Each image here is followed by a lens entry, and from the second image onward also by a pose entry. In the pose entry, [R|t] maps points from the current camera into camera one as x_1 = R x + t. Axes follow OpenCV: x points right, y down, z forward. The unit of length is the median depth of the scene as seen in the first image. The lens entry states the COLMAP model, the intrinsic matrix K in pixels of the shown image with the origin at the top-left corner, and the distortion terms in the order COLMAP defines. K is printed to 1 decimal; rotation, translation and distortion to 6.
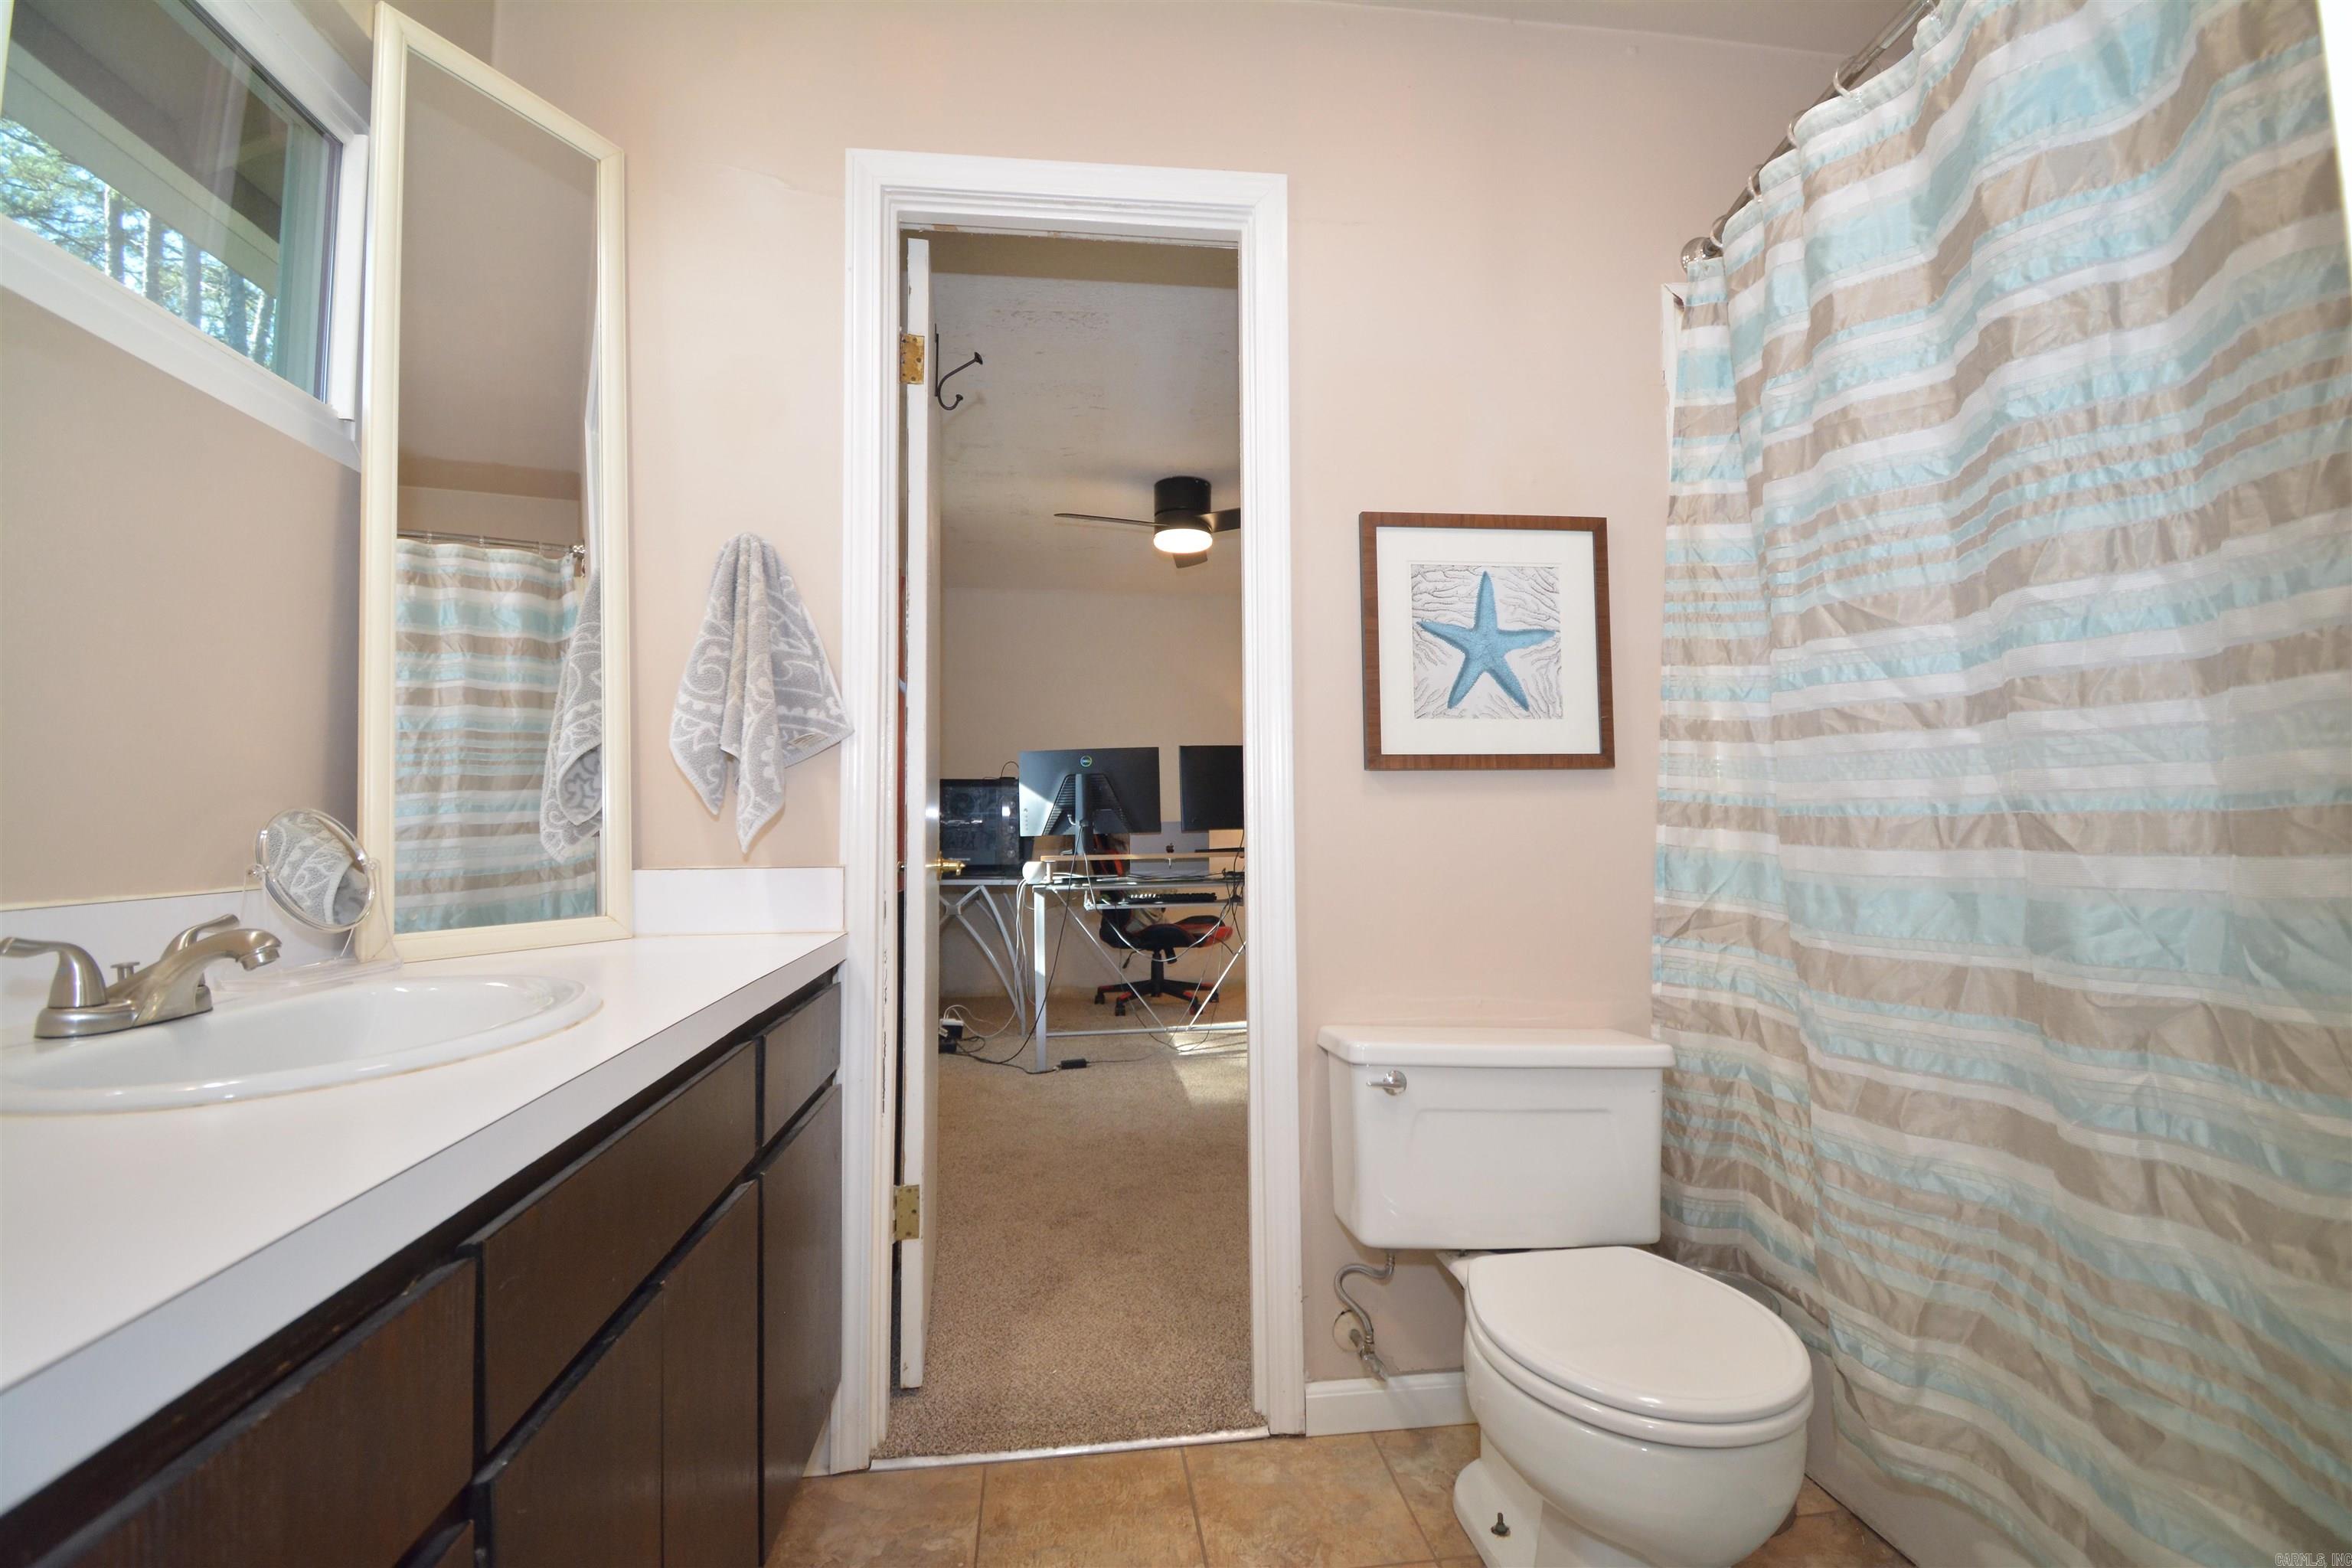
lens RADIAL K [[1051.6, 0, 1169.0], [0, 1051.6, 777.2], [0, 0, 1]] dist [-0.003139, -0.002889]
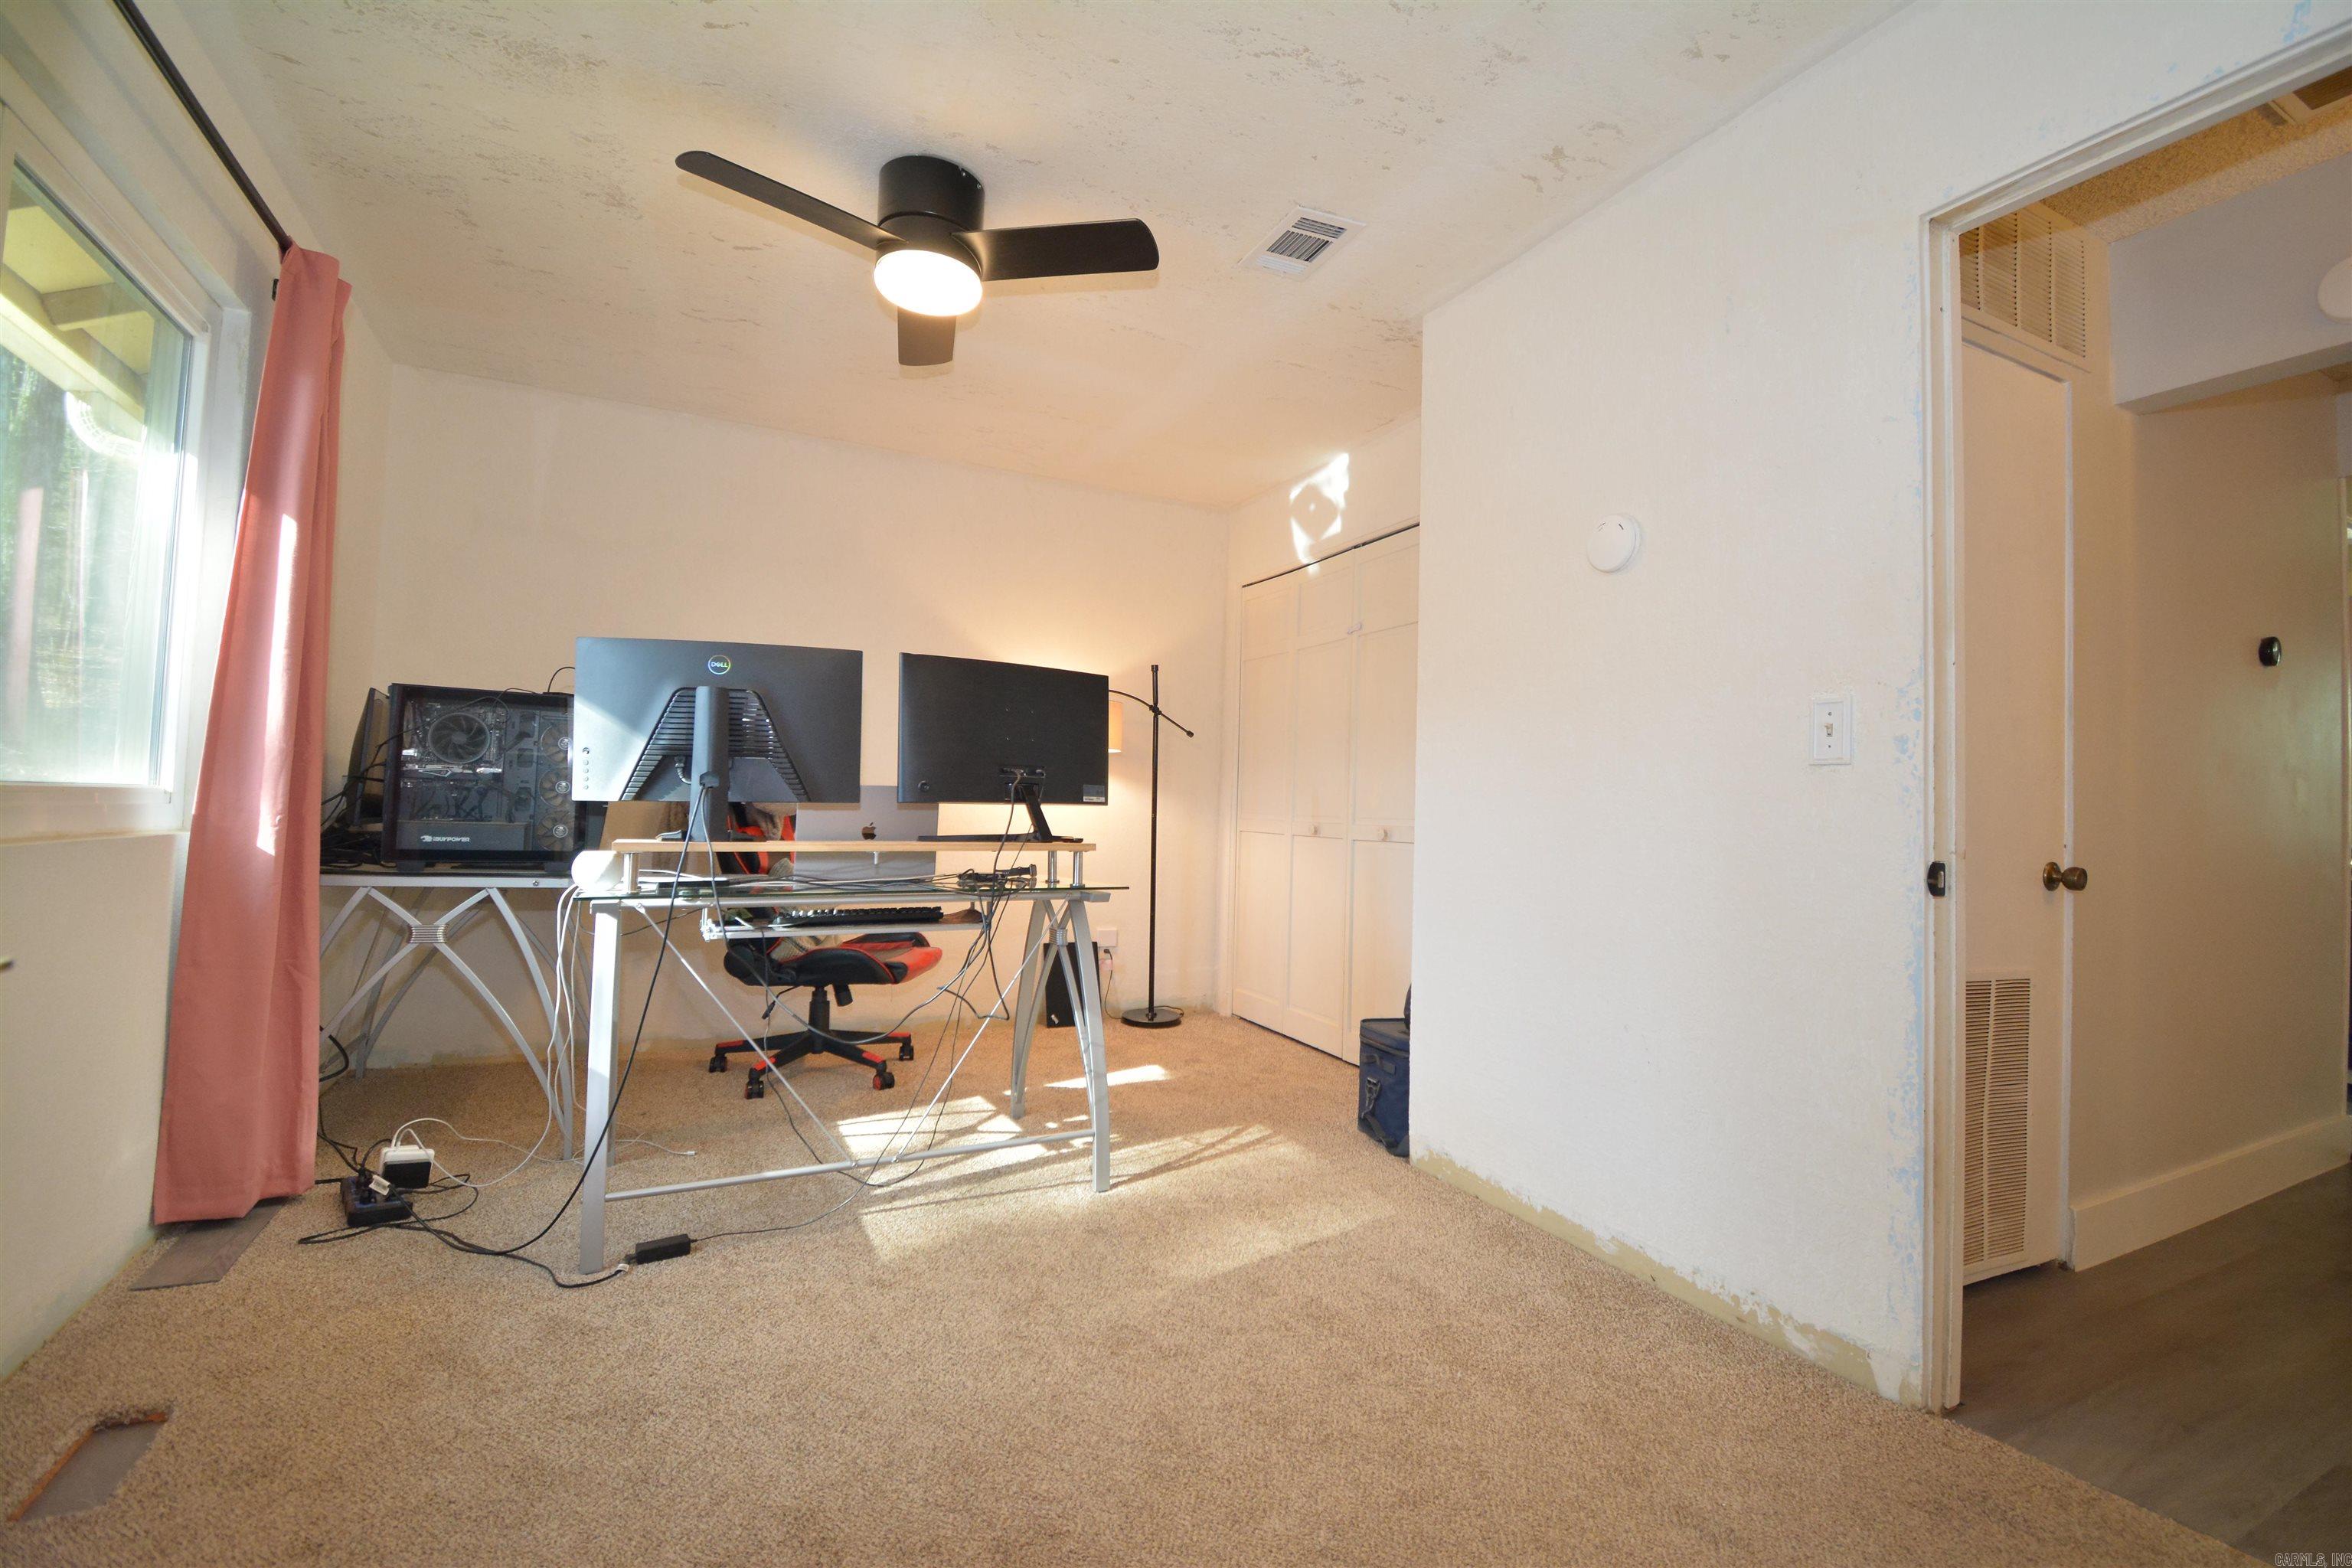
lens RADIAL K [[1051.6, 0, 1196.7], [0, 1051.6, 769.8], [0, 0, 1]] dist [-0.003139, -0.002889]
pose [[0.933636, 0.049166, 0.354832, -0.037824], [-0.057326, 0.998277, 0.012516, 0.016149], [-0.353605, -0.032026, 0.934846, 0.404040]]
